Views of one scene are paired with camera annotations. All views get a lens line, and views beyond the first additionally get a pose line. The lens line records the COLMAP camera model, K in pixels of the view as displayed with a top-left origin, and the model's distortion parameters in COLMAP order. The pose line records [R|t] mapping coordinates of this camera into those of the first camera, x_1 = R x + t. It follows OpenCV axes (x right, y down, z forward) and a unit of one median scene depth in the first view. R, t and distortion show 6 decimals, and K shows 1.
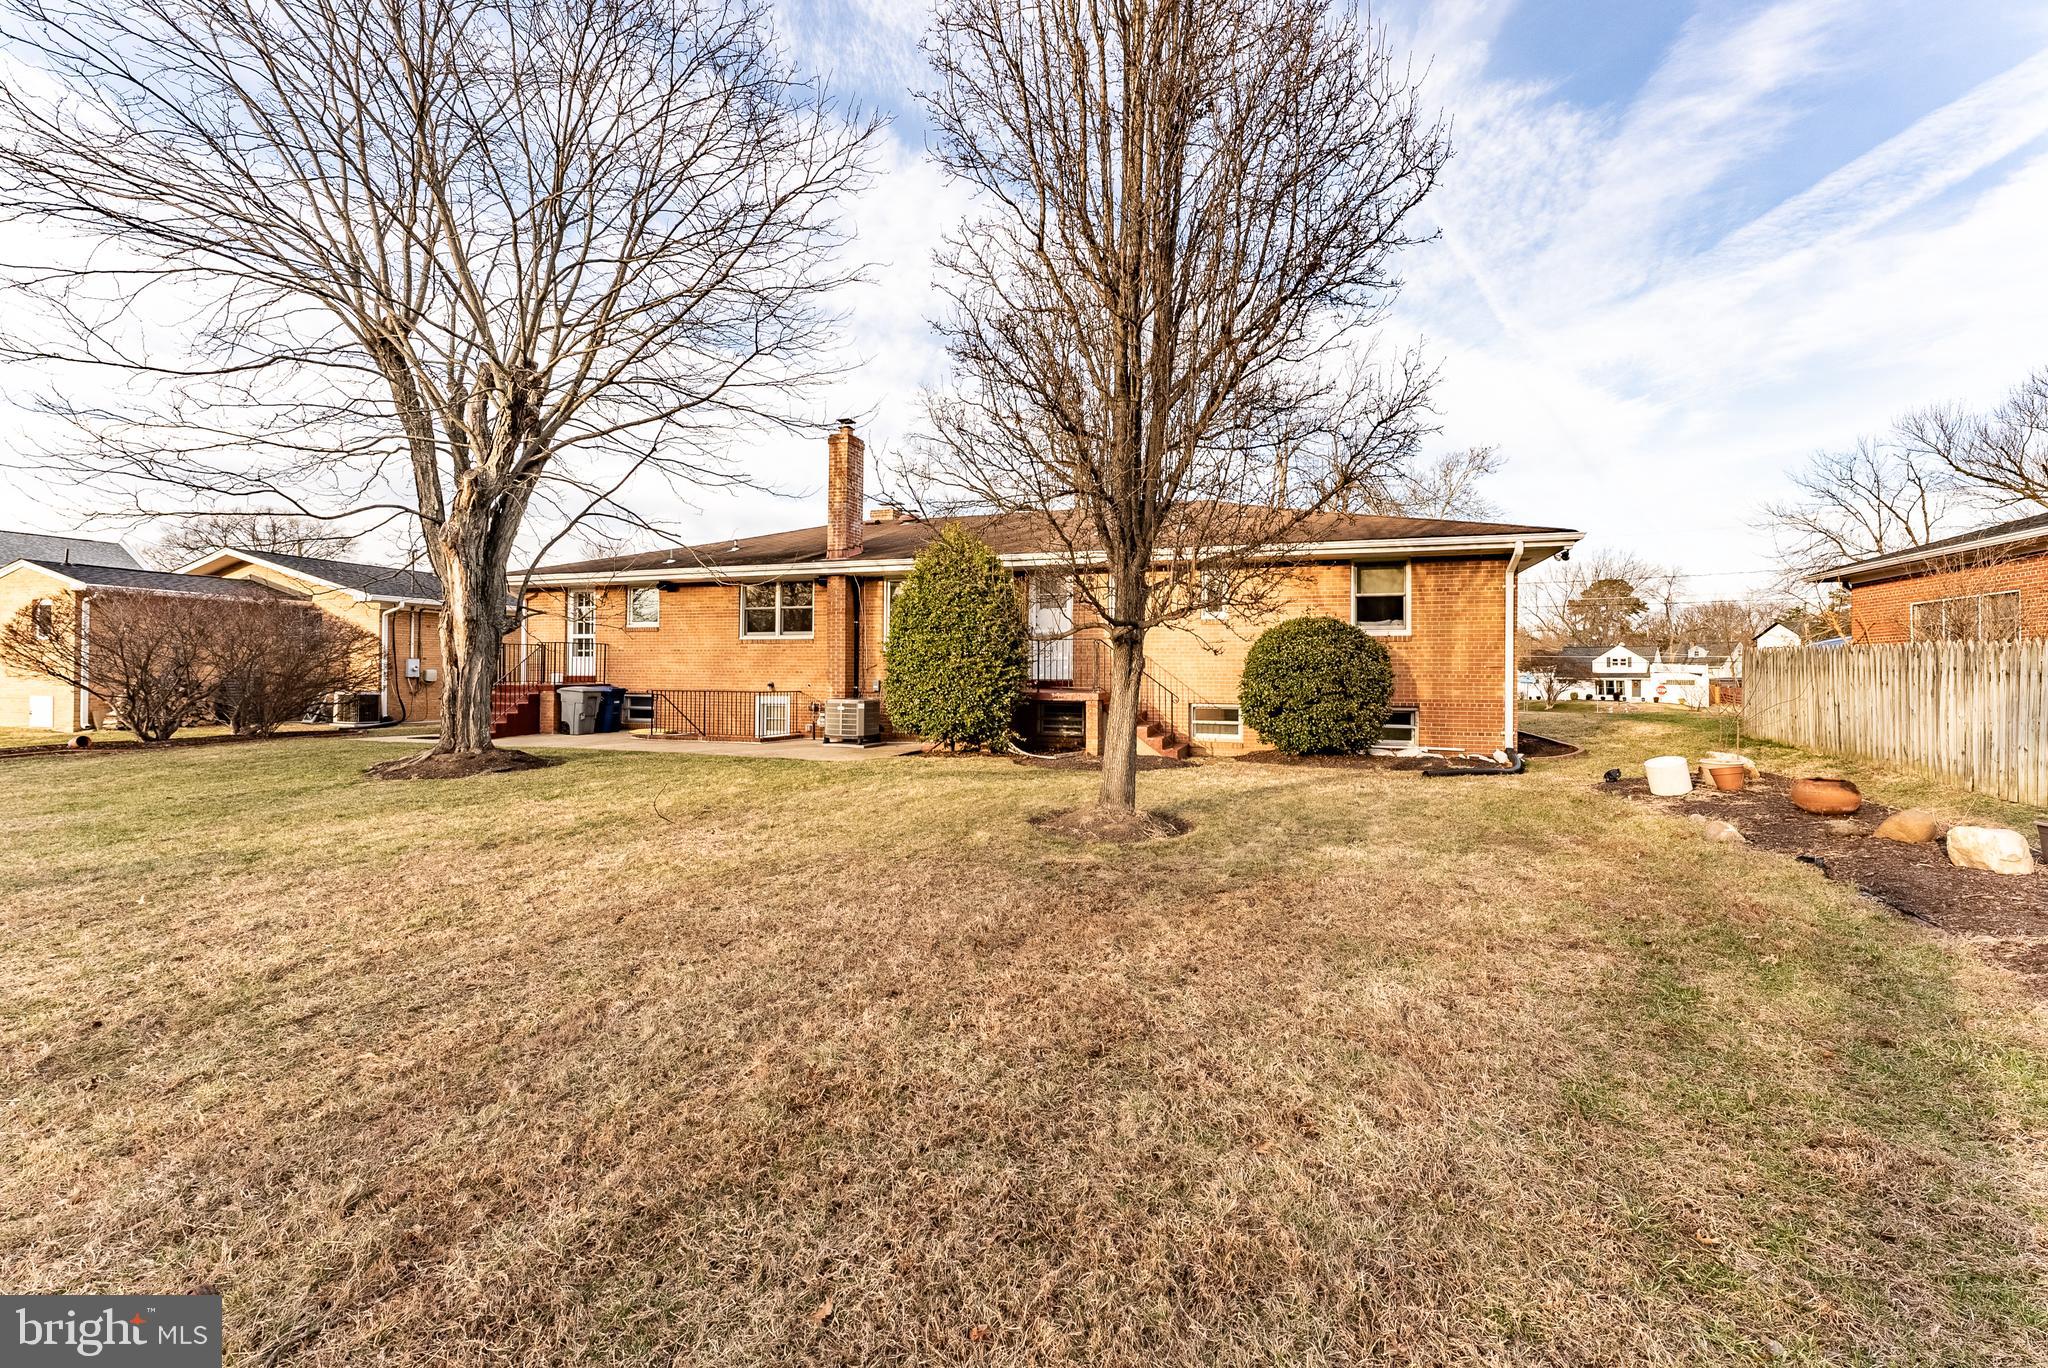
lens RADIAL K [[832.5, 0, 1017.4], [0, 832.5, 684.7], [0, 0, 1]] dist [-0.001451, 0.000475]
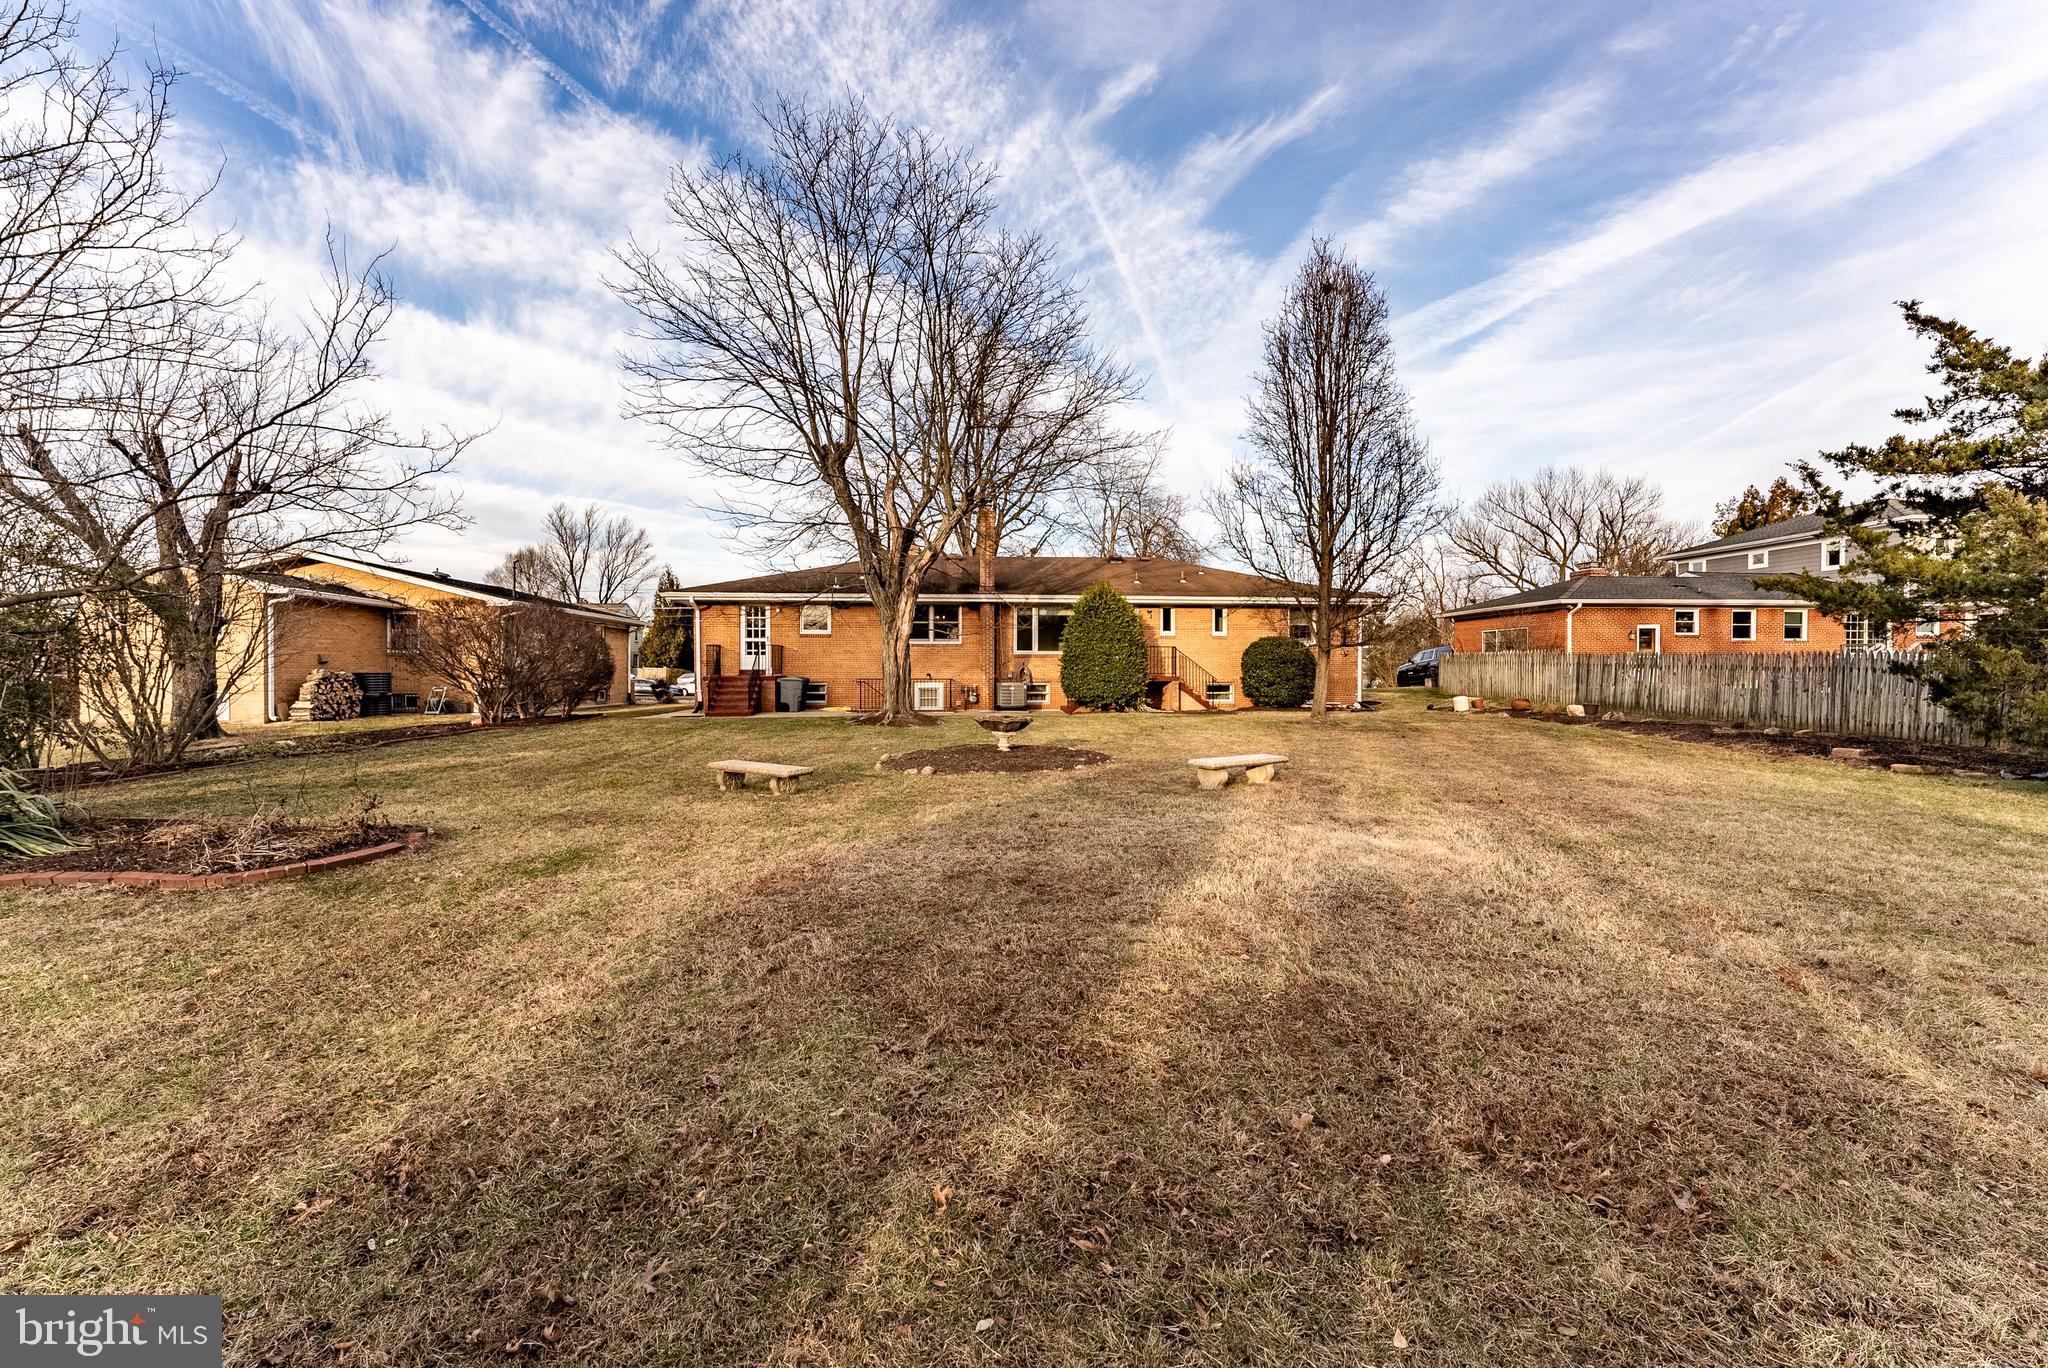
lens RADIAL K [[832.5, 0, 1033.7], [0, 832.5, 703.7], [0, 0, 1]] dist [-0.001451, 0.000475]
pose [[0.916366, -0.019285, 0.399877, -0.744415], [0.010654, 0.999660, 0.023795, 0.017742], [-0.400200, -0.017545, 0.916260, -0.425491]]
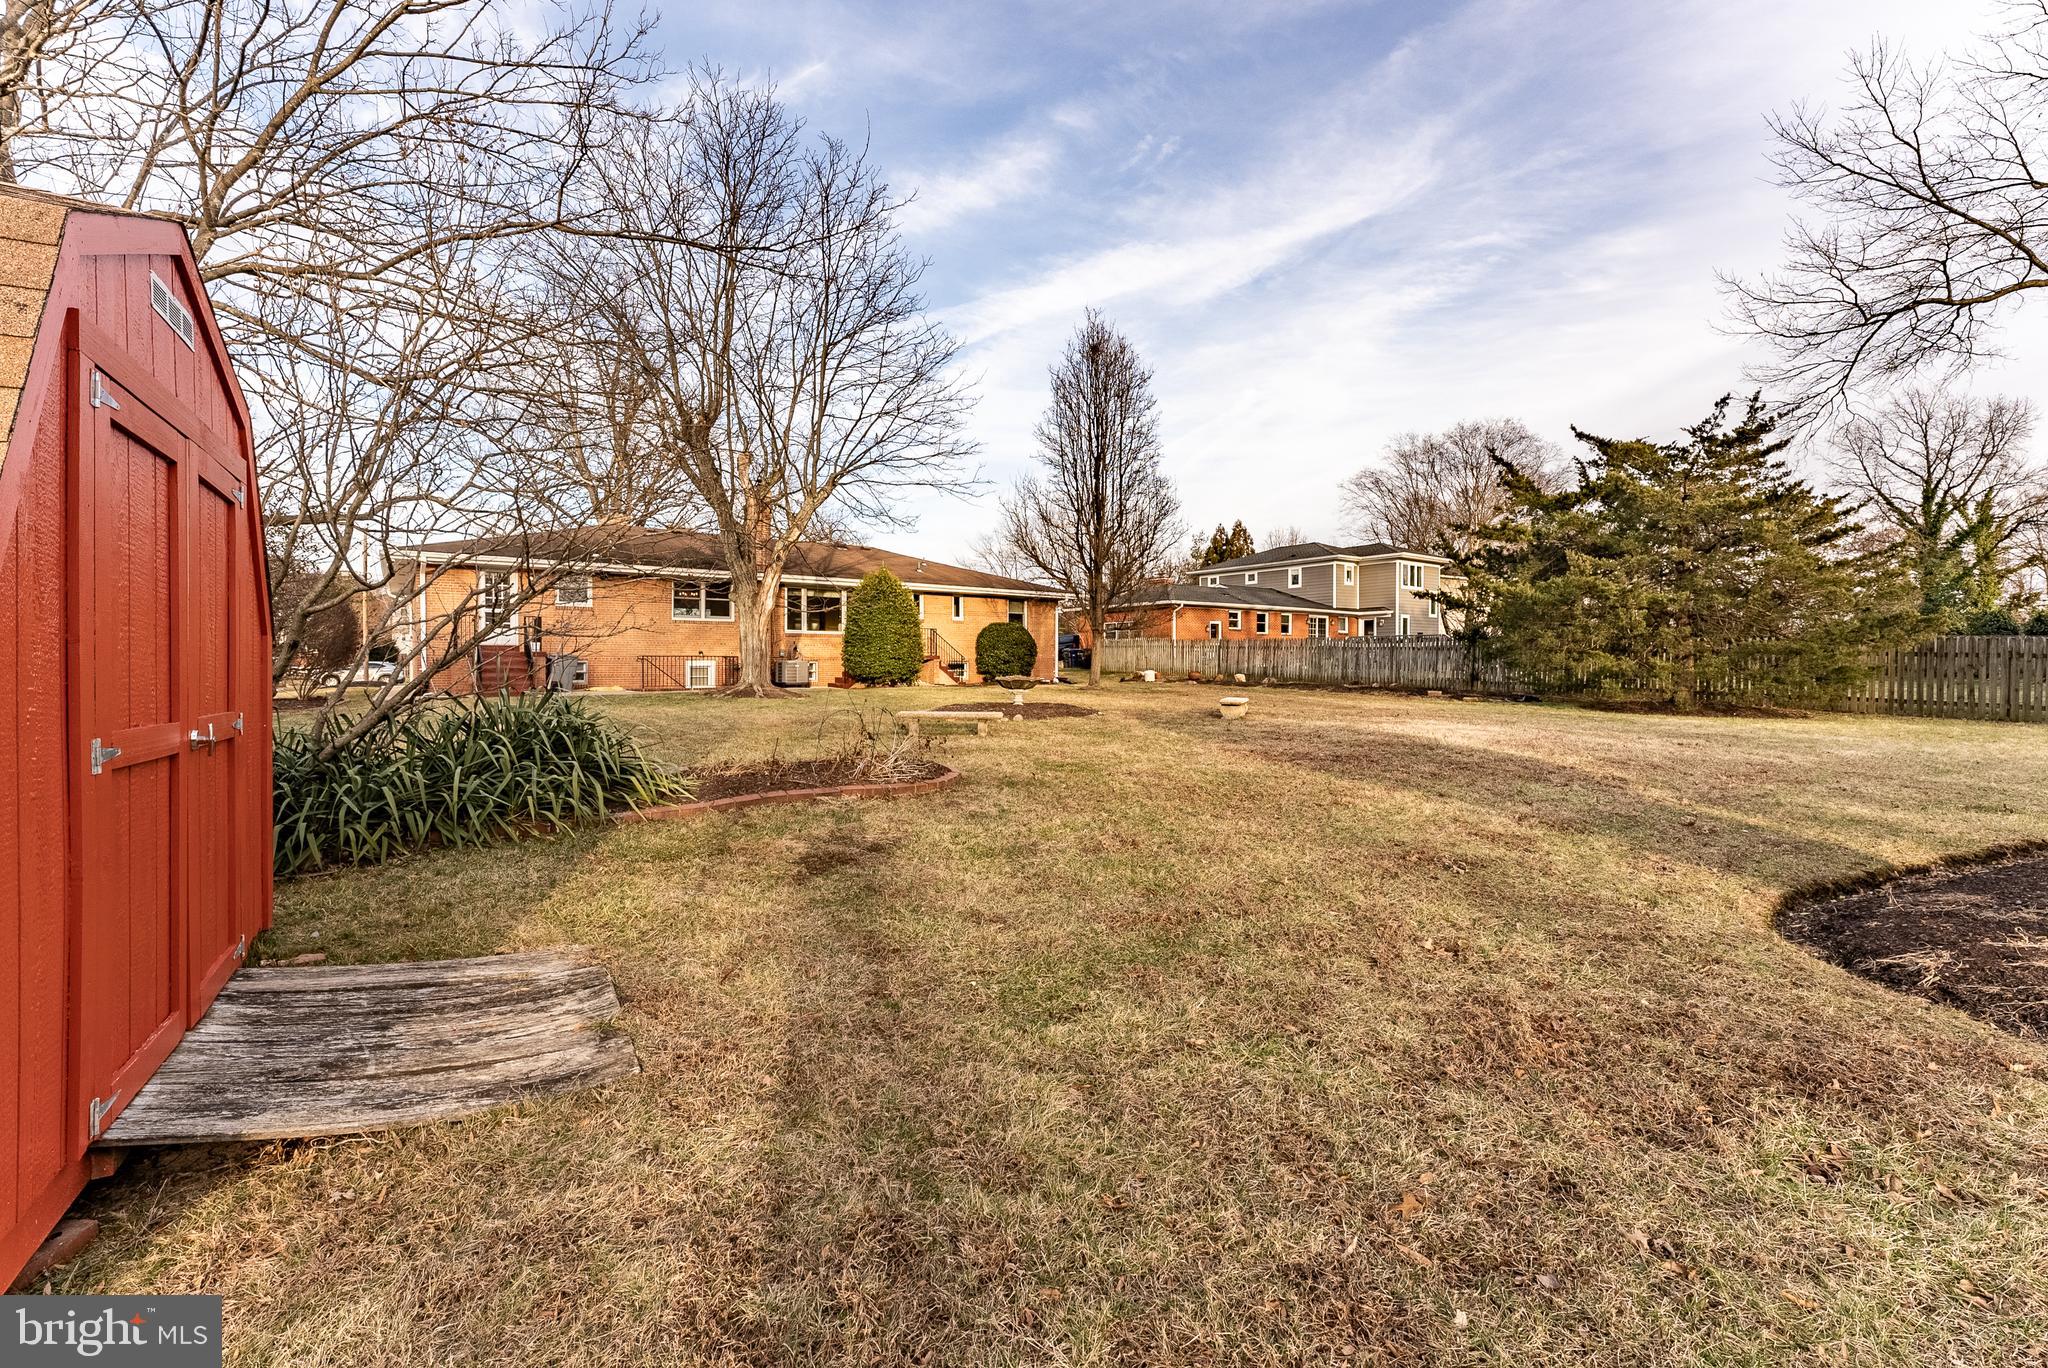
lens RADIAL K [[832.5, 0, 998.3], [0, 832.5, 662.1], [0, 0, 1]] dist [-0.001451, 0.000475]
pose [[0.587178, -0.003119, 0.809452, -1.200333], [0.015711, 0.999848, -0.007545, 0.035771], [-0.809305, 0.017147, 0.587138, -0.252375]]
